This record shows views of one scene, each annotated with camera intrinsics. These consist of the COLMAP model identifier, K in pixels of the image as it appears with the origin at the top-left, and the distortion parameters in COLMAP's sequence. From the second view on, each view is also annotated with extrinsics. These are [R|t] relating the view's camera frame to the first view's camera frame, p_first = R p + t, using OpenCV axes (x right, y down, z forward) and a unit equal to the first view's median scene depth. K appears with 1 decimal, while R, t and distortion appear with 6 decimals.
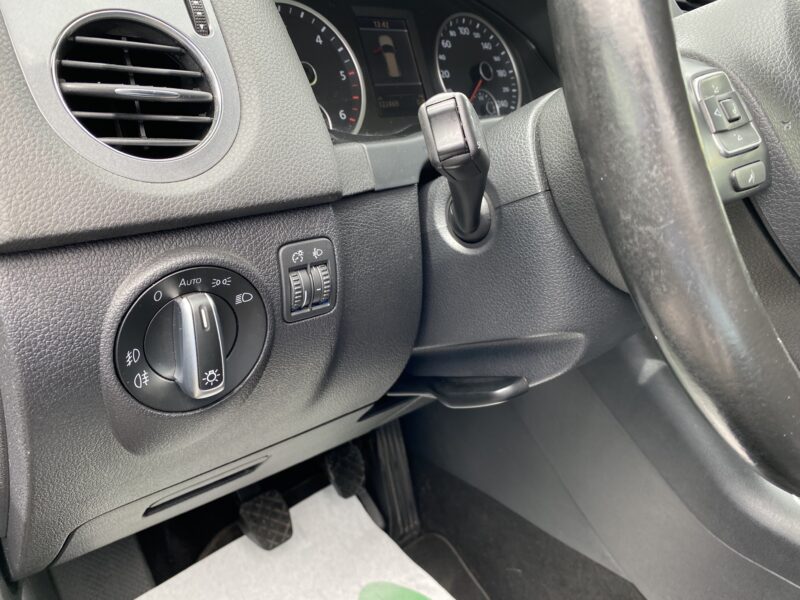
lens RADIAL K [[638.9, 0, 397.7], [0, 638.9, 291.3], [0, 0, 1]] dist [-0.042337, -0.002302]
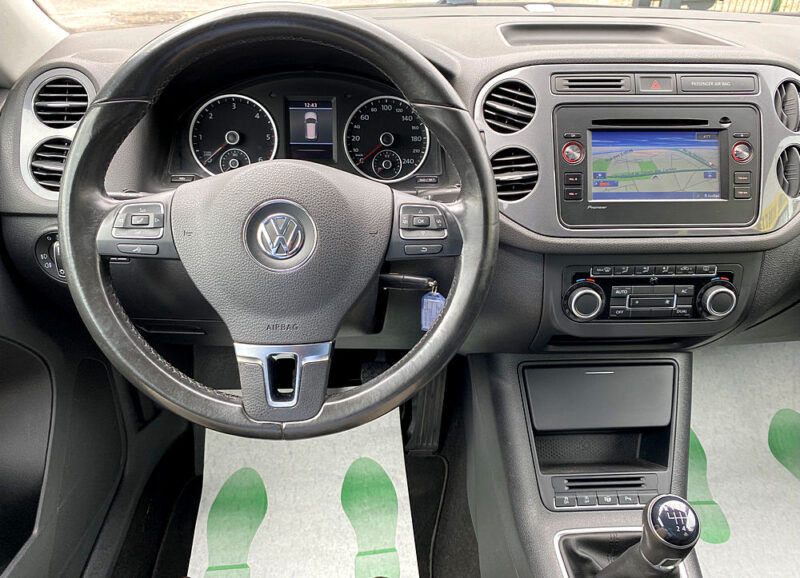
lens RADIAL K [[629.4, 0, 401.3], [0, 629.4, 273.1], [0, 0, 1]] dist [0.003539, -0.003740]
pose [[0.751939, 0.299842, -0.587097, 1.317717], [-0.240742, 0.953964, 0.178872, -0.380193], [0.613703, 0.006839, 0.789507, -0.140912]]
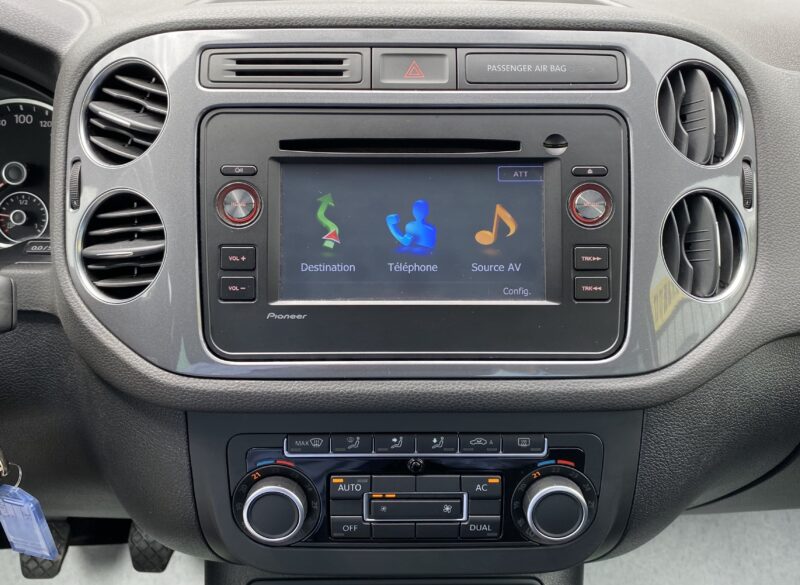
lens RADIAL K [[730.3, 0, 401.4], [0, 730.3, 276.8], [0, 0, 1]] dist [0.012454, -0.009827]
pose [[0.730943, 0.266824, -0.628114, 1.354475], [-0.247698, 0.961360, 0.120139, -0.542960], [0.635900, 0.067768, 0.768791, 0.714111]]
